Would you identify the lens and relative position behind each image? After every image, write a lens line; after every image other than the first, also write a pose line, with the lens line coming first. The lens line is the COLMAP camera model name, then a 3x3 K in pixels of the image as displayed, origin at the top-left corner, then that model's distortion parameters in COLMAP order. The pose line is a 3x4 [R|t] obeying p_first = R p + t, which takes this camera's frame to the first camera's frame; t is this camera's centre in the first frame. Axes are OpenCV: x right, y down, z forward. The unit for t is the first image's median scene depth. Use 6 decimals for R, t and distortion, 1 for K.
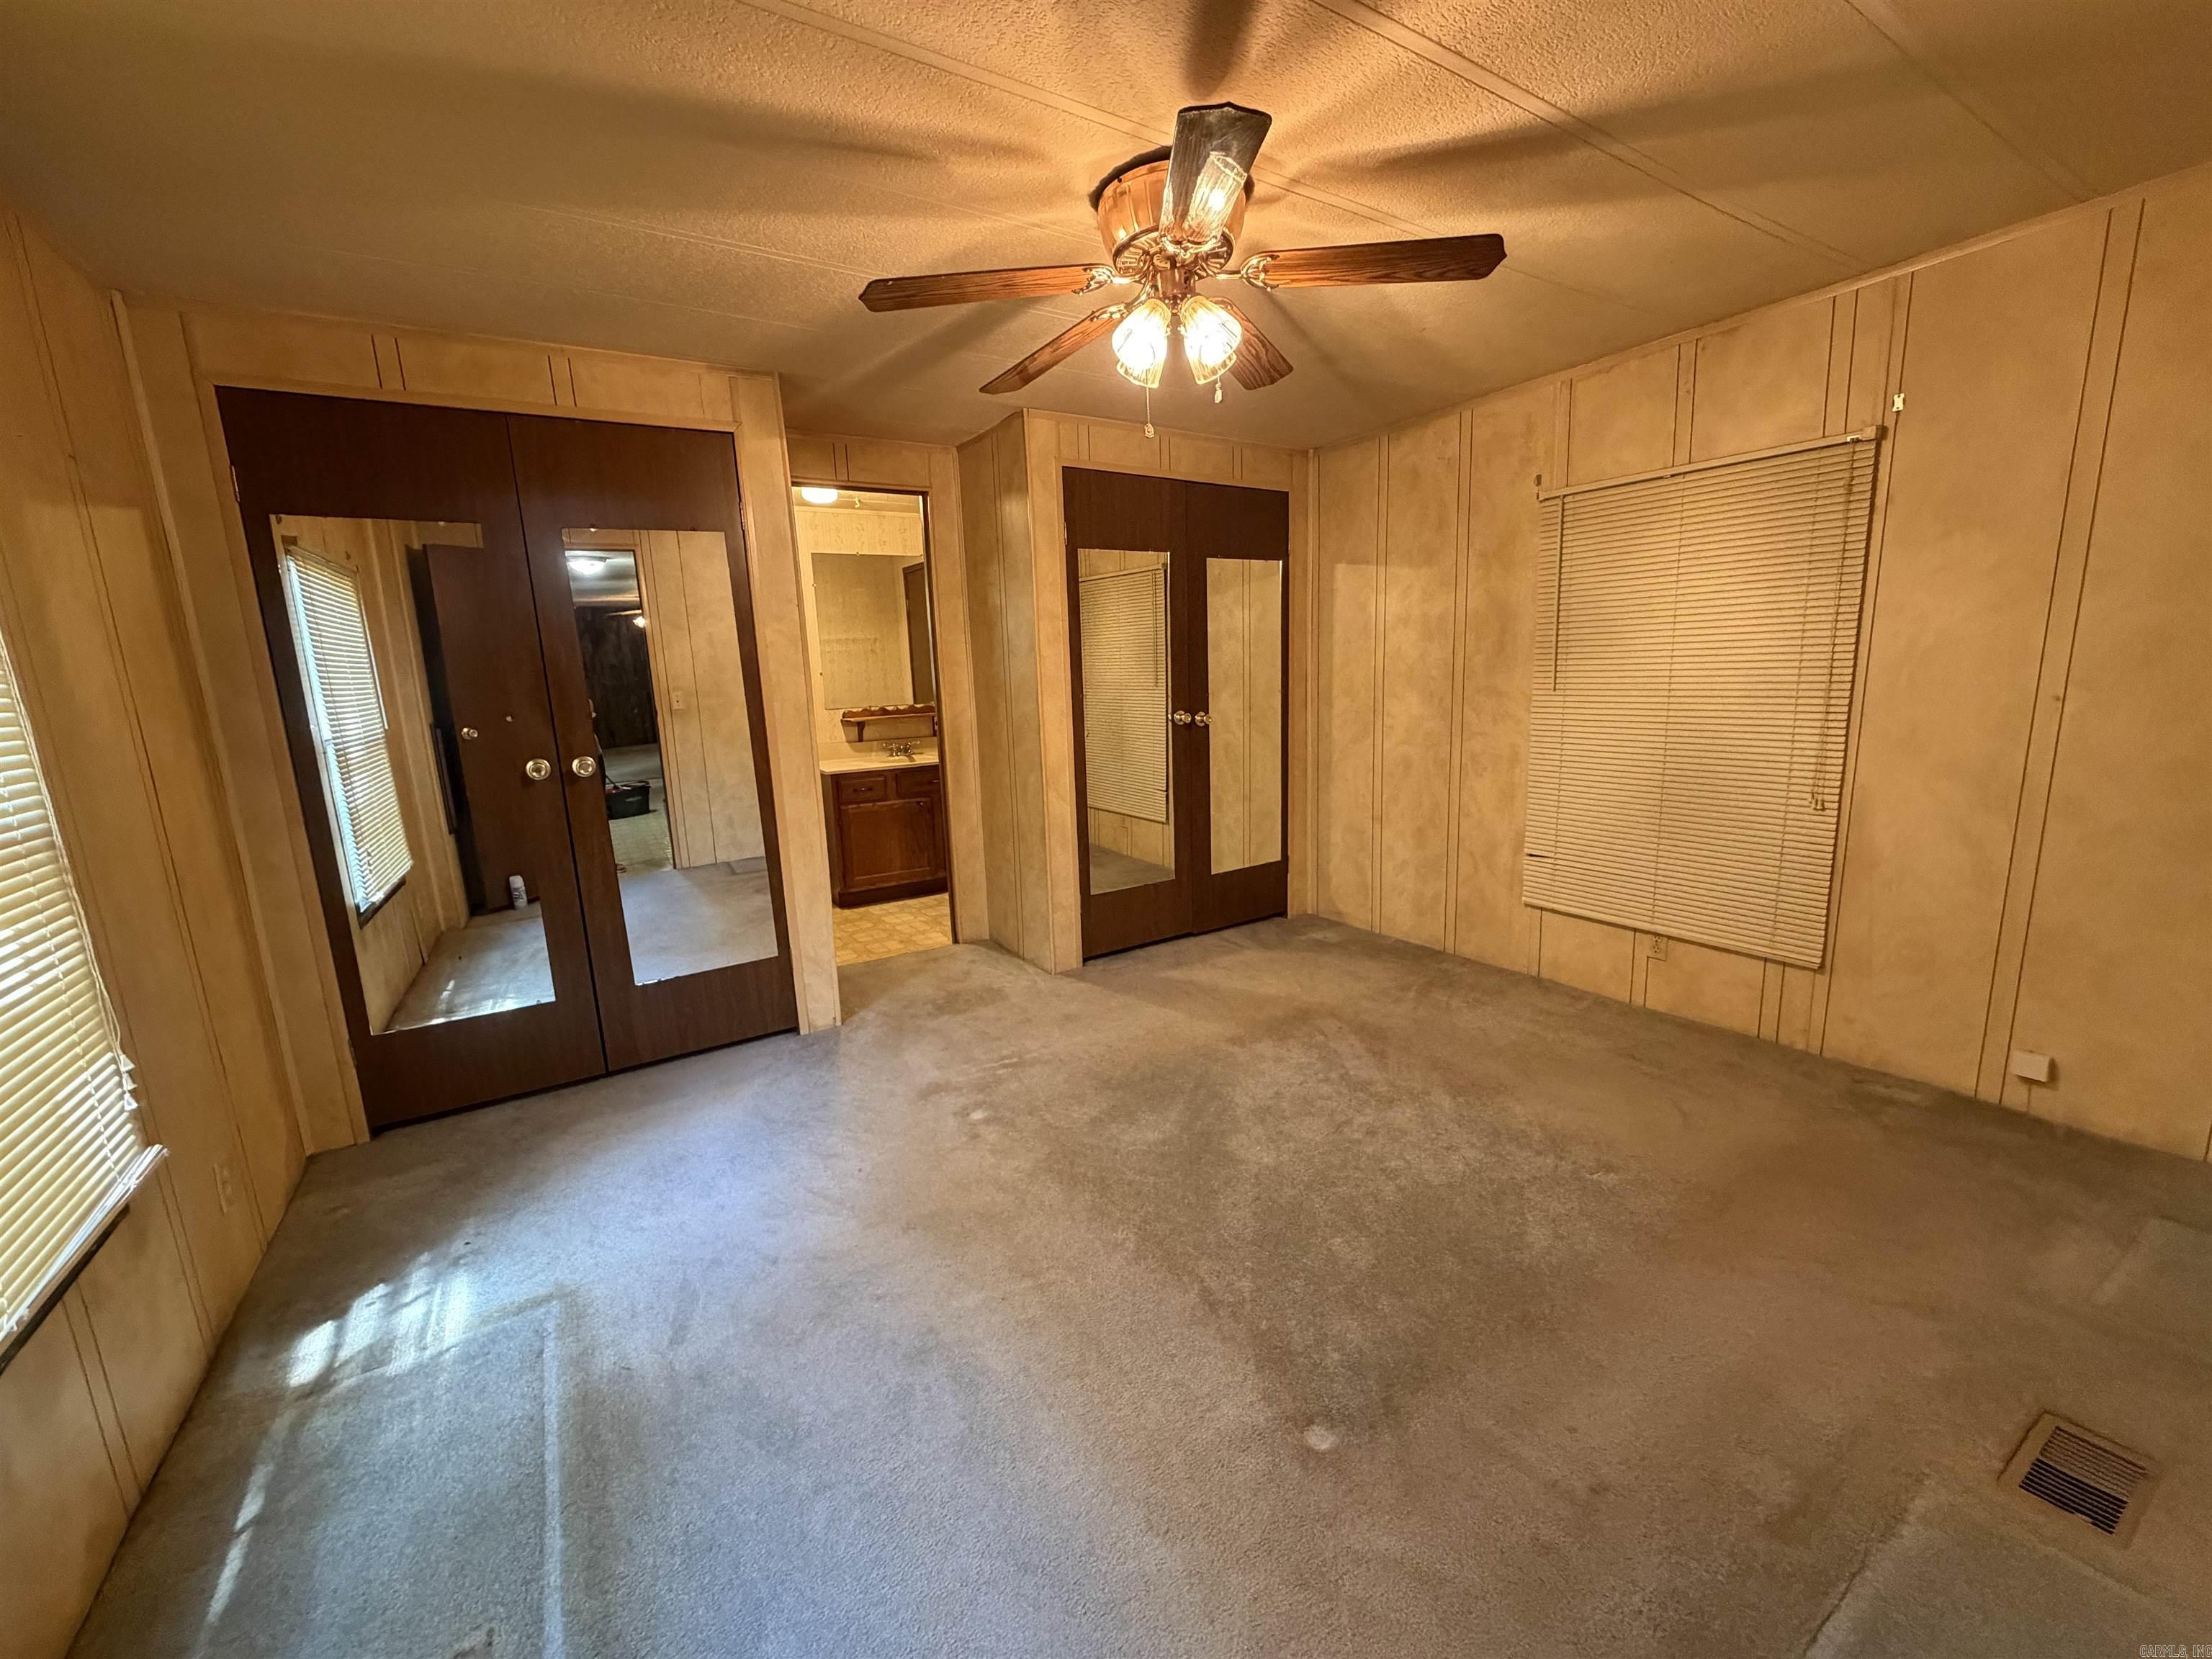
lens RADIAL K [[882.2, 0, 1109.1], [0, 882.2, 834.6], [0, 0, 1]] dist [-0.000742, -0.000436]
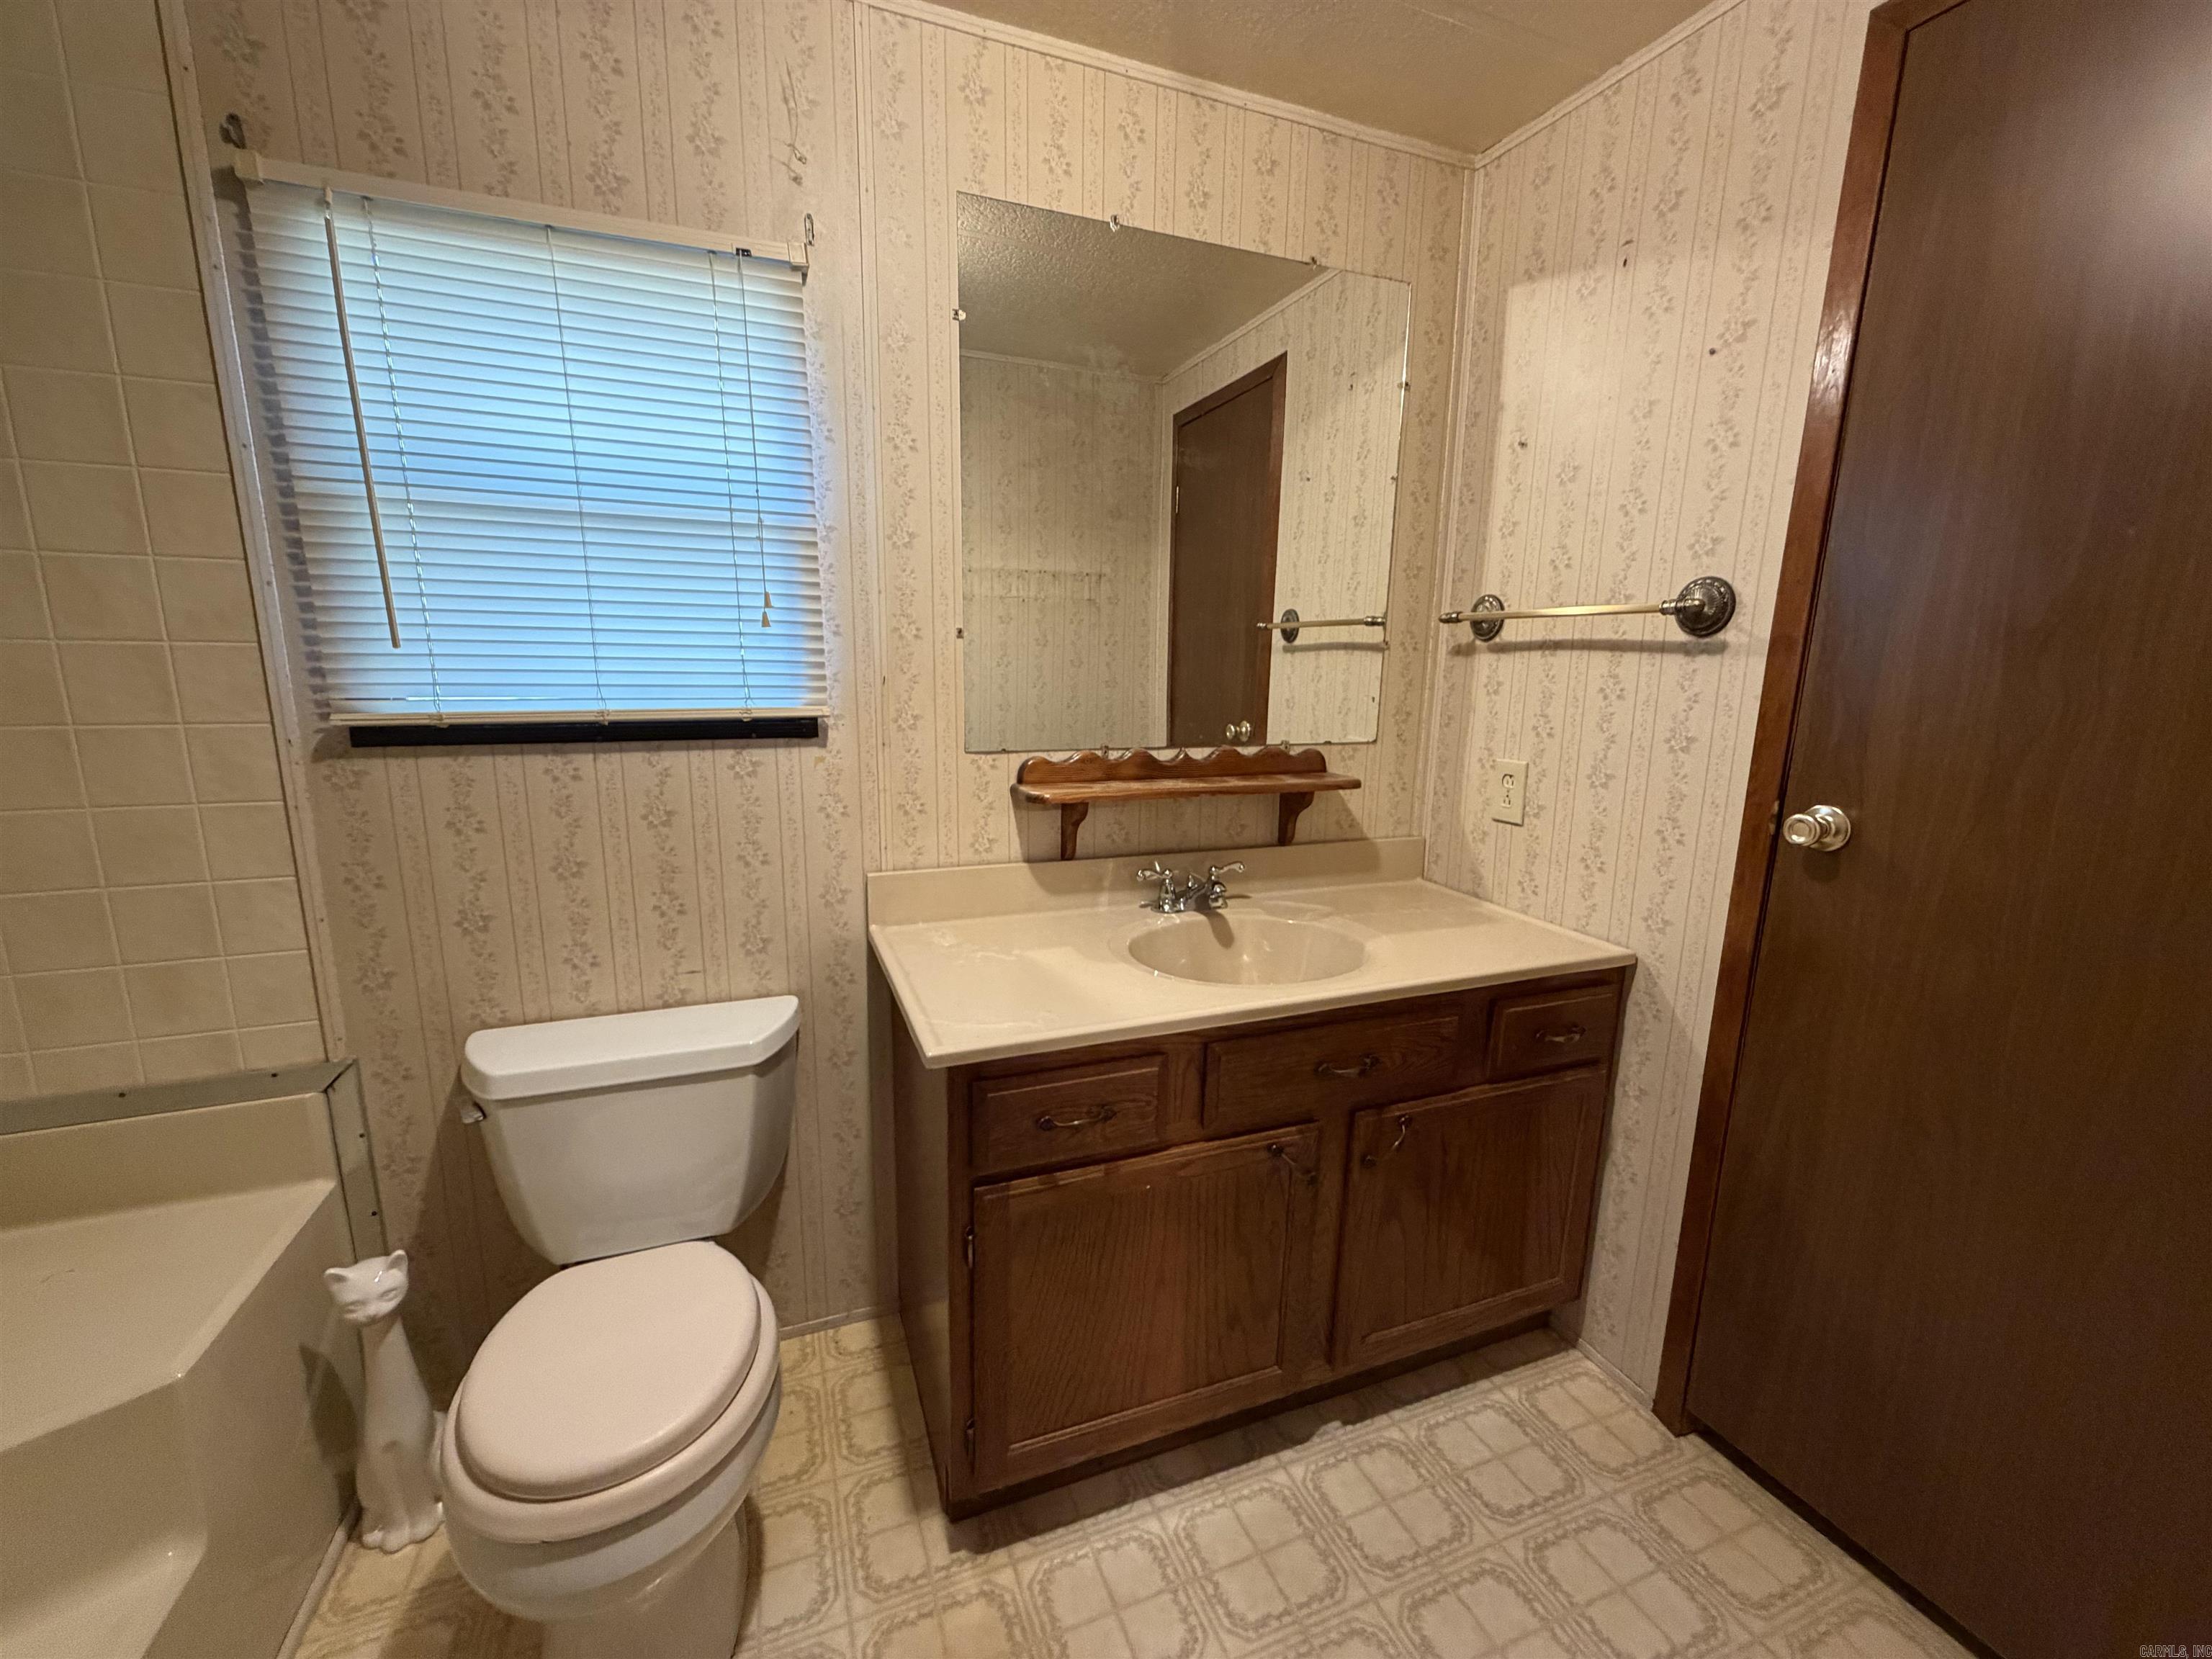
lens RADIAL K [[882.2, 0, 1099.9], [0, 882.2, 831.7], [0, 0, 1]] dist [-0.000742, -0.000436]
pose [[0.978782, 0.086189, -0.185896, -0.228992], [-0.085536, 0.996268, 0.011544, -0.128784], [0.186197, 0.004602, 0.982502, 0.748762]]
